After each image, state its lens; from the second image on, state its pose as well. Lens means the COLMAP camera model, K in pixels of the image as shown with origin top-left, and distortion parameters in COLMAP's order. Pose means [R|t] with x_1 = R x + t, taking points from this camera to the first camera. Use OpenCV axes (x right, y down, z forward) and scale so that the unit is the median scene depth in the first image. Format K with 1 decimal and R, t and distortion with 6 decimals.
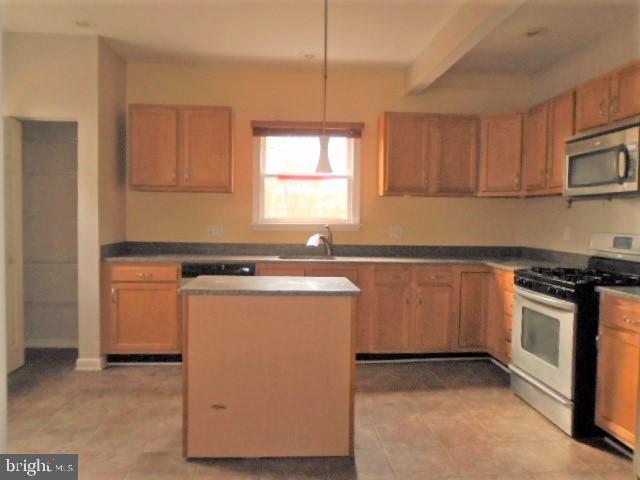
lens RADIAL K [[496.6, 0, 320.0], [0, 496.6, 240.0], [0, 0, 1]] dist [-0.005746, -0.001059]
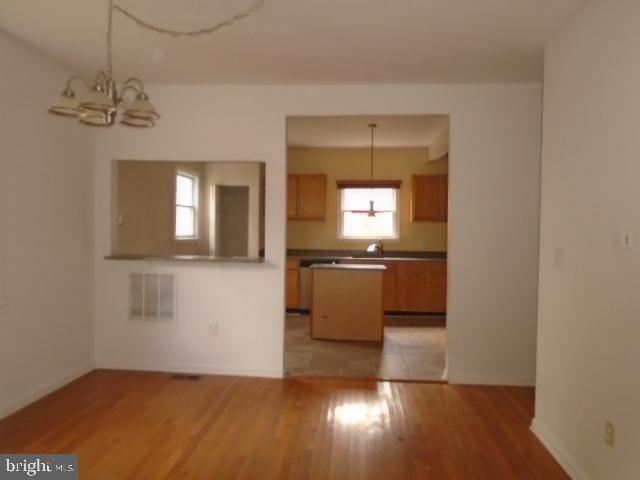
lens RADIAL K [[496.6, 0, 320.0], [0, 496.6, 240.0], [0, 0, 1]] dist [-0.005746, -0.001059]
pose [[0.988556, 0.002559, -0.150835, 0.073523], [-0.005140, 0.999847, -0.016720, 0.003019], [0.150769, 0.017304, 0.988418, -0.787732]]
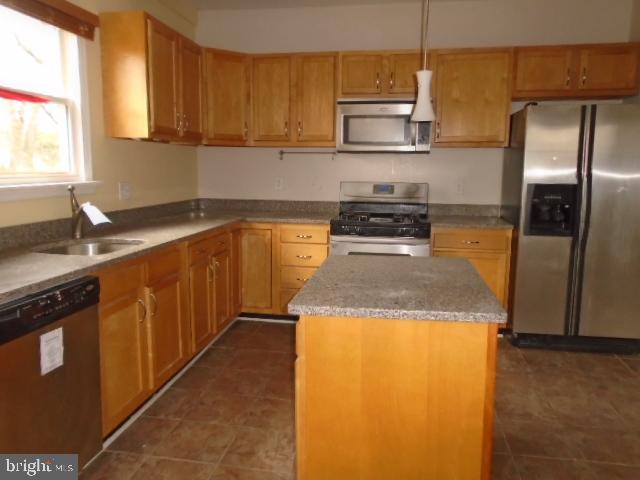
lens RADIAL K [[496.6, 0, 320.0], [0, 496.6, 240.0], [0, 0, 1]] dist [-0.005746, -0.001059]
pose [[0.229146, -0.151782, 0.961485, -0.511633], [0.039828, 0.988403, 0.146539, -0.043429], [-0.972577, 0.004715, 0.232534, 0.622810]]
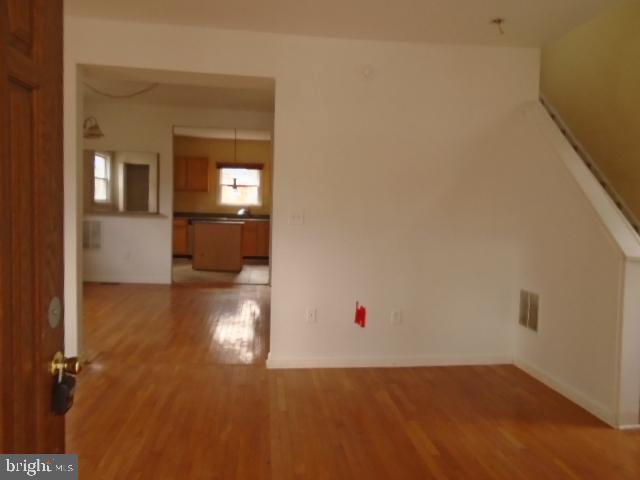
lens RADIAL K [[496.6, 0, 320.0], [0, 496.6, 240.0], [0, 0, 1]] dist [-0.005746, -0.001059]
pose [[0.999113, 0.014812, 0.039413, 0.287300], [-0.016029, 0.999399, 0.030736, 0.058318], [-0.038934, -0.031341, 0.998750, -1.503241]]
